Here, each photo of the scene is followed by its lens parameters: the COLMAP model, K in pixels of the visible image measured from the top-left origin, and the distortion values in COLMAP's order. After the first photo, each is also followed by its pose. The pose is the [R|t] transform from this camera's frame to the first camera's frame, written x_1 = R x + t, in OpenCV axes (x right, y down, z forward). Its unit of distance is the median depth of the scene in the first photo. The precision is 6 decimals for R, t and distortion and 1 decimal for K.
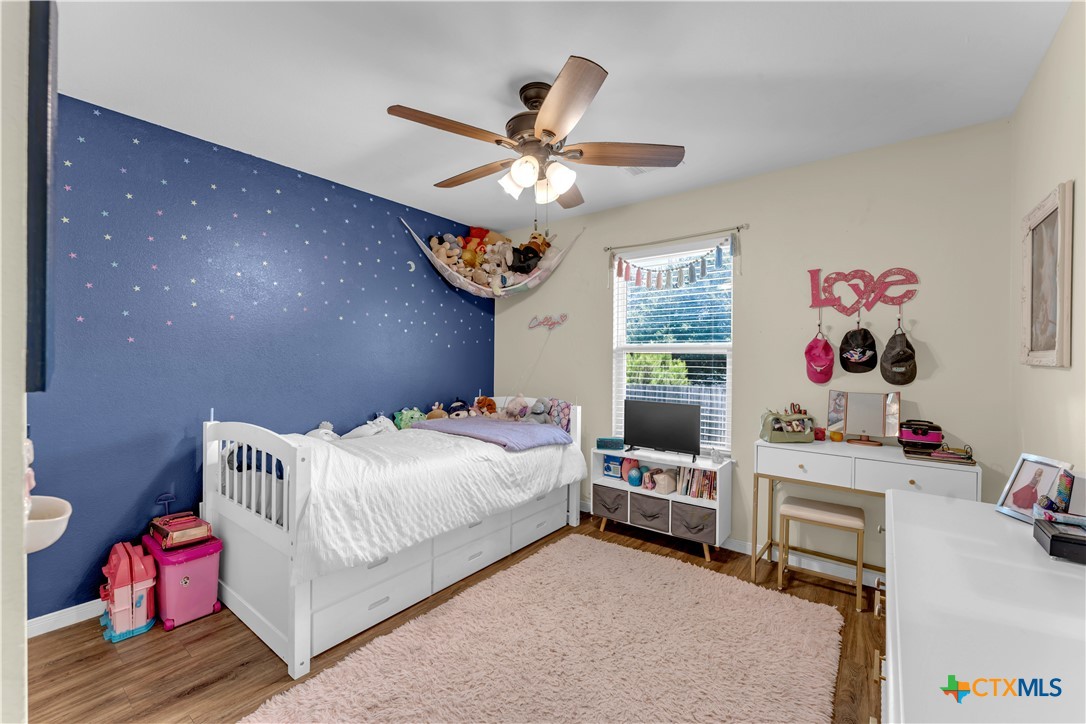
lens RADIAL K [[436.6, 0, 538.1], [0, 436.6, 360.9], [0, 0, 1]] dist [-0.002573, -0.000206]
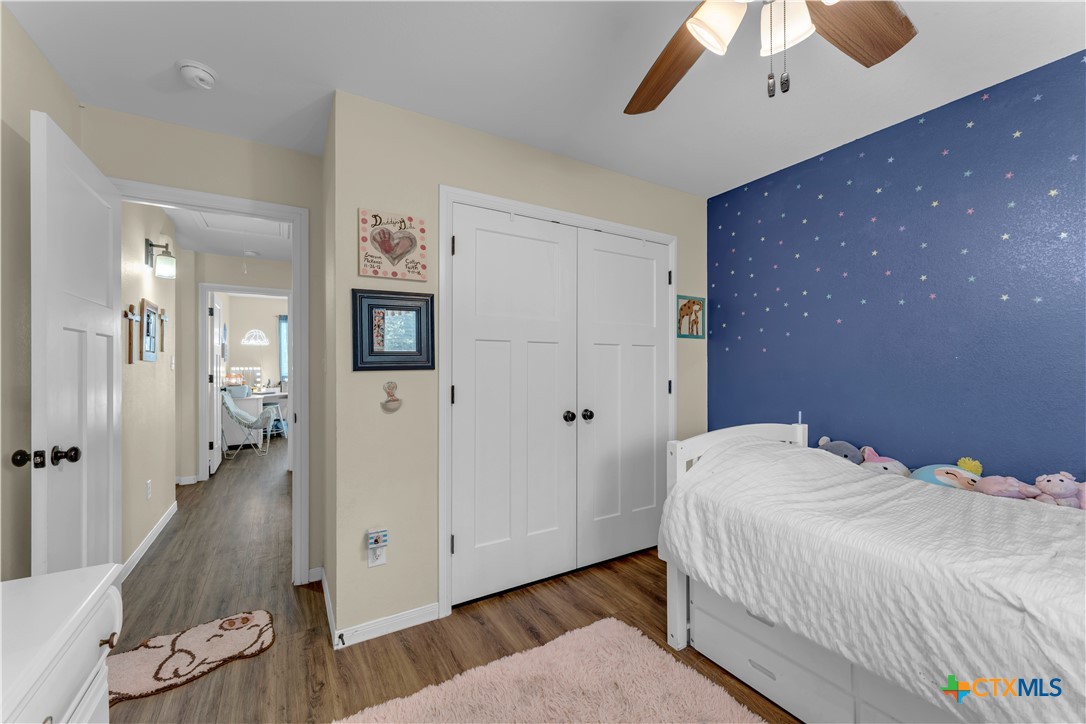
lens RADIAL K [[436.6, 0, 541.5], [0, 436.6, 365.2], [0, 0, 1]] dist [-0.002573, -0.000206]
pose [[-0.351990, -0.002357, -0.936001, 0.512593], [-0.001485, 0.999997, -0.001960, 0.002523], [0.936003, 0.000700, -0.351992, 0.887766]]
